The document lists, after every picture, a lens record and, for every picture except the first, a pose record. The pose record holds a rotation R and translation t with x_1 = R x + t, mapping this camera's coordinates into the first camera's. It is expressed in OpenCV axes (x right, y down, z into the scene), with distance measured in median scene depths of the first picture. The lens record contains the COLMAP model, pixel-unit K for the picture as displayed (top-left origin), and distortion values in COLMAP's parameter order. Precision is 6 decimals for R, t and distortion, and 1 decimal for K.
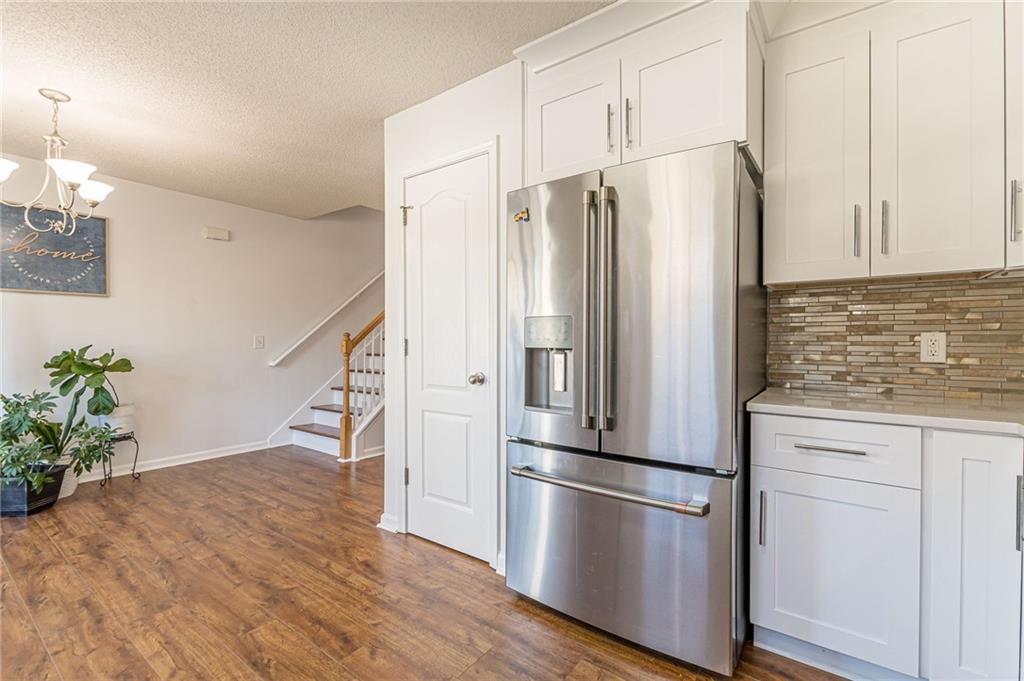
lens RADIAL K [[450.8, 0, 505.8], [0, 450.8, 341.2], [0, 0, 1]] dist [0.013177, -0.005480]
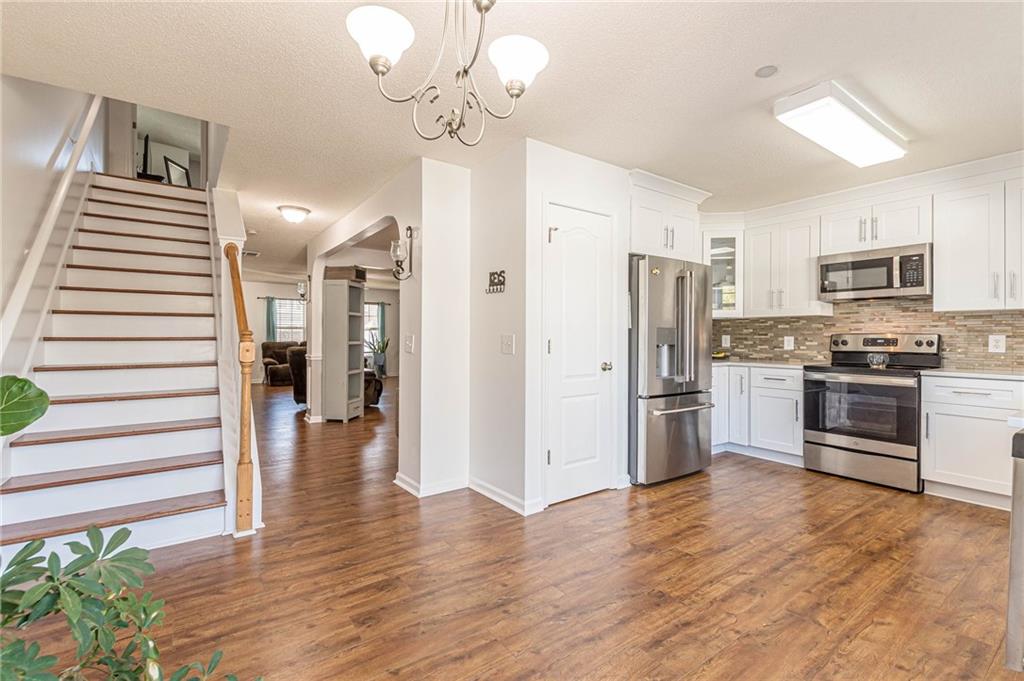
lens RADIAL K [[450.8, 0, 508.3], [0, 450.8, 335.4], [0, 0, 1]] dist [0.013177, -0.005480]
pose [[0.306862, 0.008021, 0.951720, -1.099678], [0.001882, 0.999957, -0.009034, -0.004778], [-0.951752, 0.004564, 0.306834, 0.595364]]
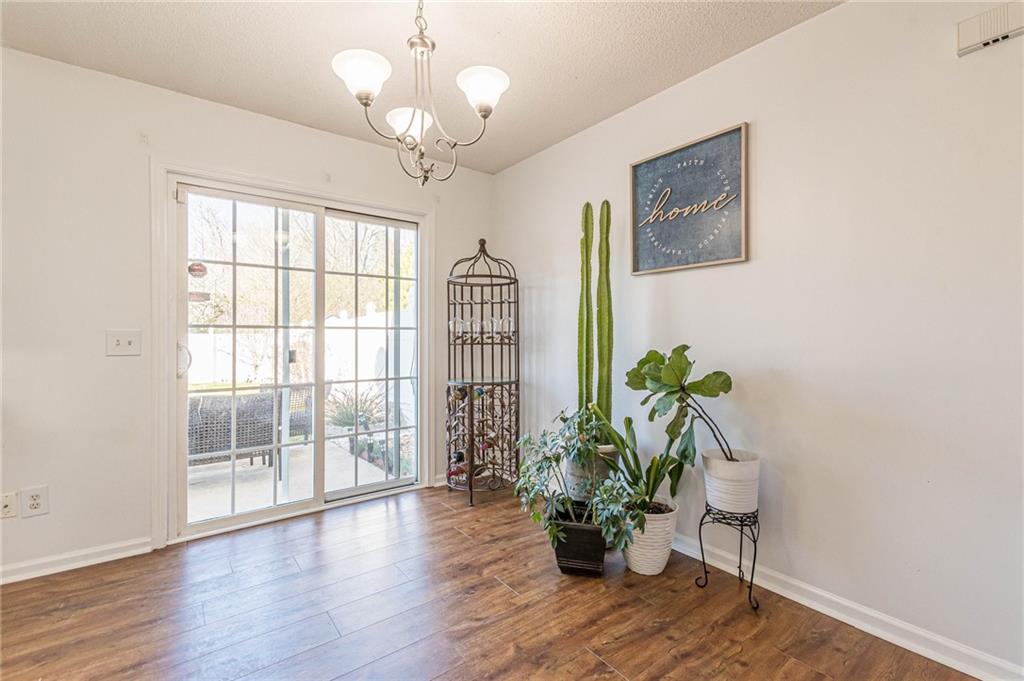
lens RADIAL K [[450.8, 0, 506.4], [0, 450.8, 336.5], [0, 0, 1]] dist [0.013177, -0.005480]
pose [[-0.281661, 0.006819, -0.959490, -0.279063], [-0.001777, 0.999969, 0.007628, -0.008297], [0.959512, 0.003853, -0.281640, 0.993467]]
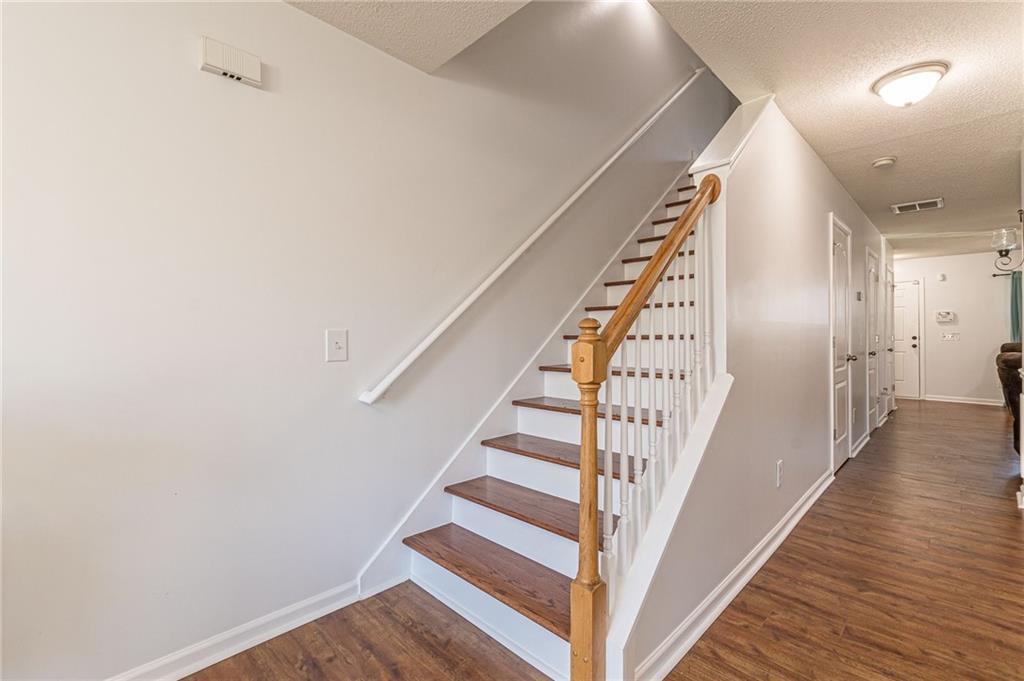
lens RADIAL K [[450.8, 0, 515.4], [0, 450.8, 334.2], [0, 0, 1]] dist [0.013177, -0.005480]
pose [[0.990397, -0.004976, -0.138165, -0.469191], [0.003646, 0.999945, -0.009872, -0.006481], [0.138206, 0.009274, 0.990360, 0.878268]]
